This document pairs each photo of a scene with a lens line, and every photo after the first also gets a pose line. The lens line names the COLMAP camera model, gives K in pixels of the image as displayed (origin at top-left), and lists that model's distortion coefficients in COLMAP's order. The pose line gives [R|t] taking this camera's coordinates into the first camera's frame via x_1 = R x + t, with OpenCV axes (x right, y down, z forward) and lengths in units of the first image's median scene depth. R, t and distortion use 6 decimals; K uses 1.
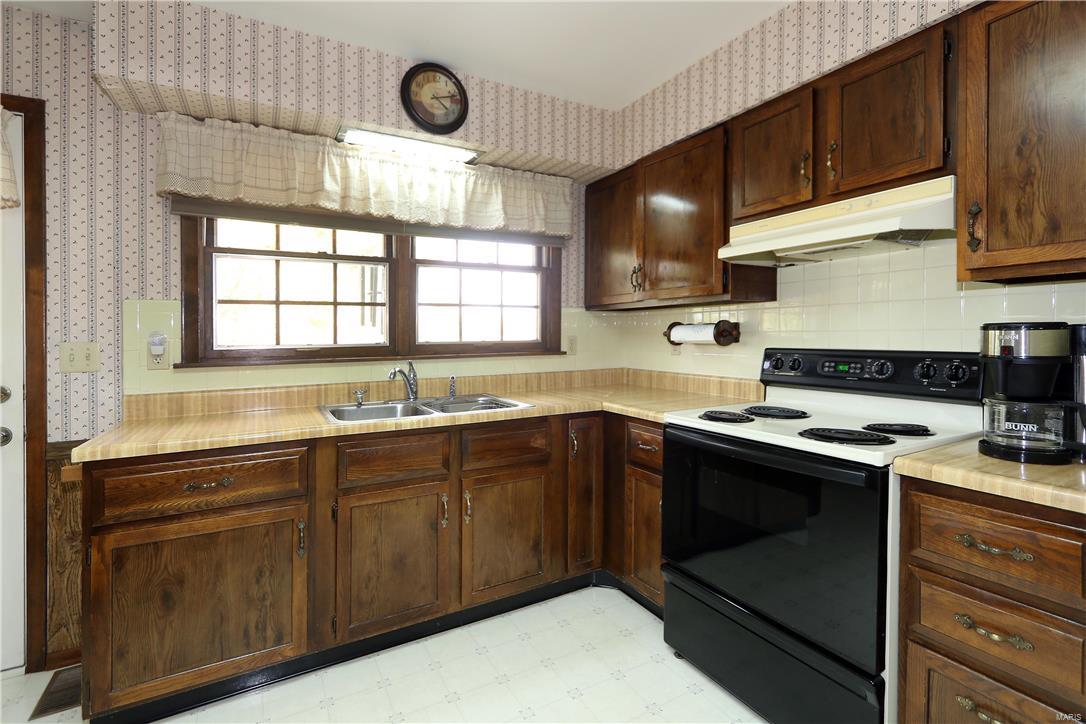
lens RADIAL K [[500.5, 0, 487.6], [0, 500.5, 374.8], [0, 0, 1]] dist [0.003223, -0.000376]
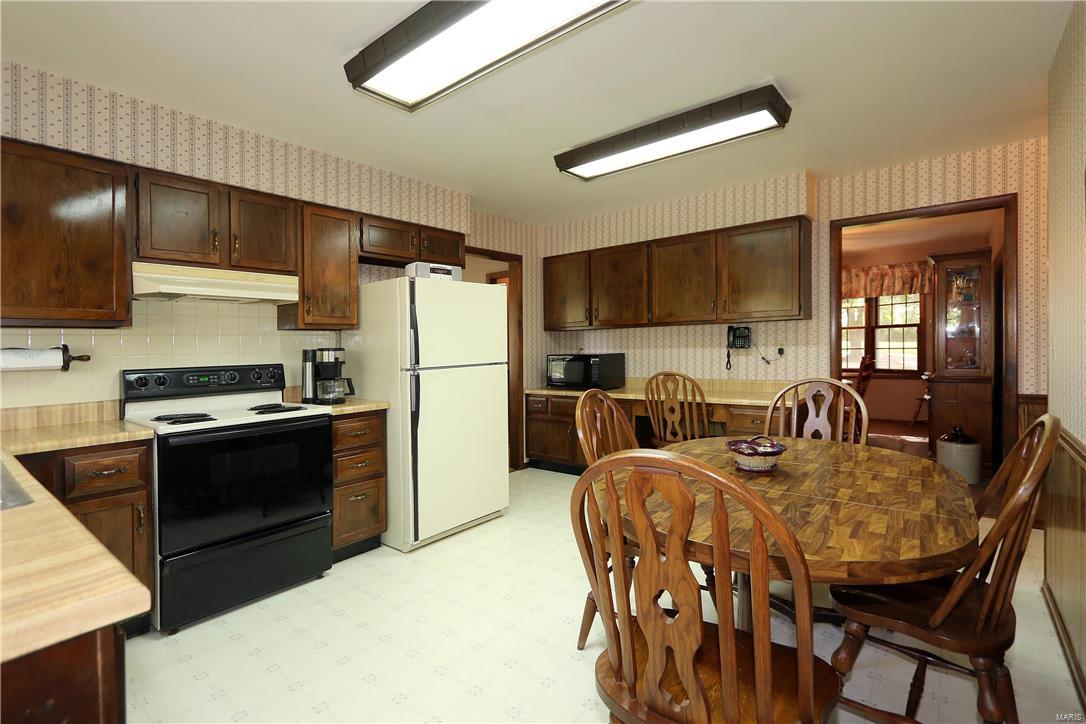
lens RADIAL K [[500.5, 0, 540.5], [0, 500.5, 353.9], [0, 0, 1]] dist [0.003223, -0.000376]
pose [[-0.448674, 0.005368, 0.893679, -0.890301], [0.099482, 0.994067, 0.043974, -0.048004], [-0.888141, 0.108635, -0.446546, 0.699036]]
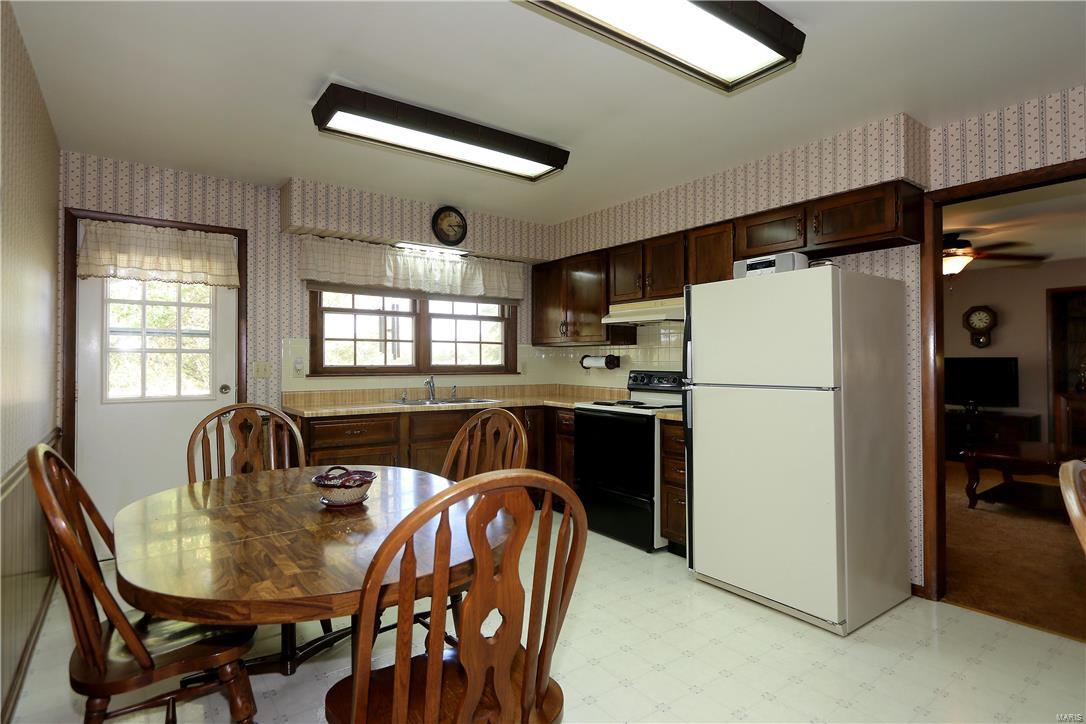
lens RADIAL K [[544.1, 0, 533.6], [0, 544.1, 352.4], [0, 0, 1]] dist [0.000091, -0.000026]
pose [[0.977648, 0.018591, 0.209426, -0.206719], [0.001892, 0.995265, -0.097185, 0.073313], [-0.210242, 0.095409, 0.972983, -0.864332]]
